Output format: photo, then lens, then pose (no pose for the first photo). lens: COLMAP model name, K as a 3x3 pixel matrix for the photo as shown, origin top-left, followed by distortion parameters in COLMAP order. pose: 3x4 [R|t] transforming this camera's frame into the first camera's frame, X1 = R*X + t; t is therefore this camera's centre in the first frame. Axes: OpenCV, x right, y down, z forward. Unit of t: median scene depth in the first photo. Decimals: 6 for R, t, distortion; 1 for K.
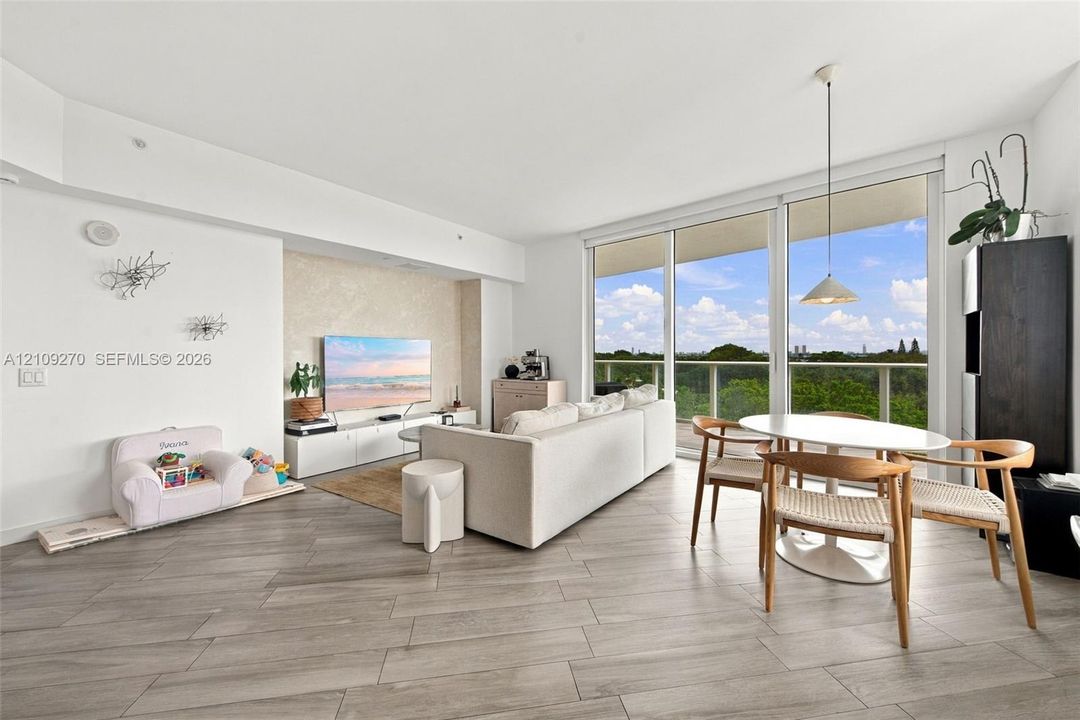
lens RADIAL K [[443.8, 0, 553.9], [0, 443.8, 354.1], [0, 0, 1]] dist [0.000431, -0.000481]
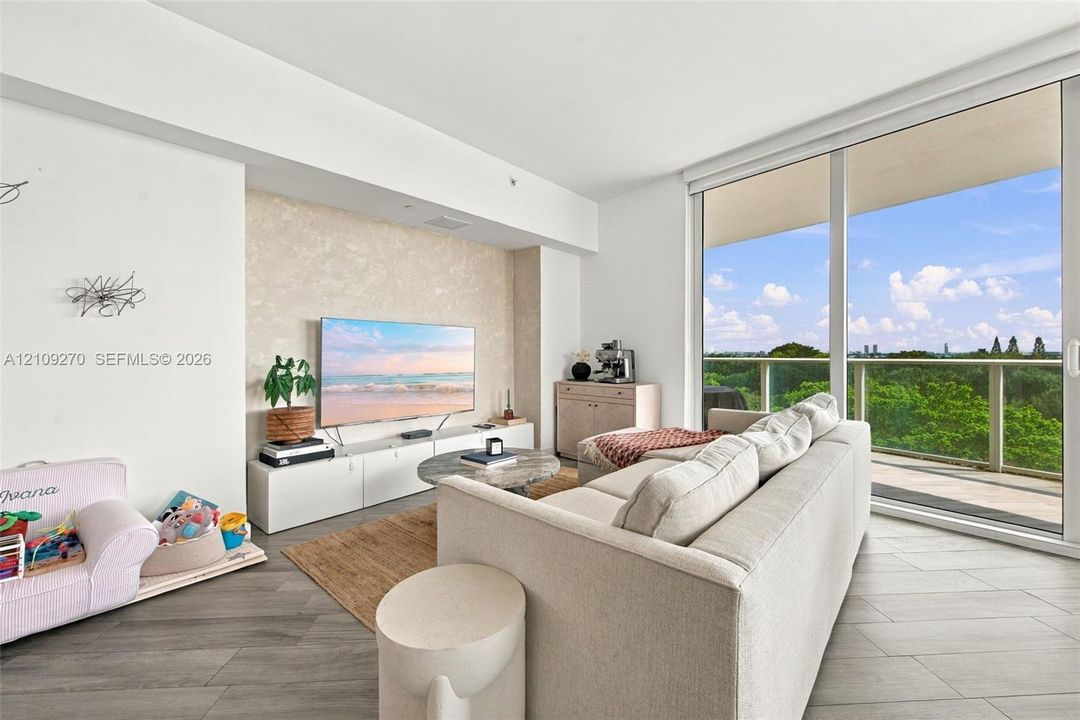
lens RADIAL K [[443.8, 0, 553.9], [0, 443.8, 354.1], [0, 0, 1]] dist [0.000431, -0.000481]
pose [[0.993669, 0.001420, -0.112340, -0.068946], [-0.001296, 0.999998, 0.001180, 0.012481], [0.112342, -0.001027, 0.993669, 0.312381]]
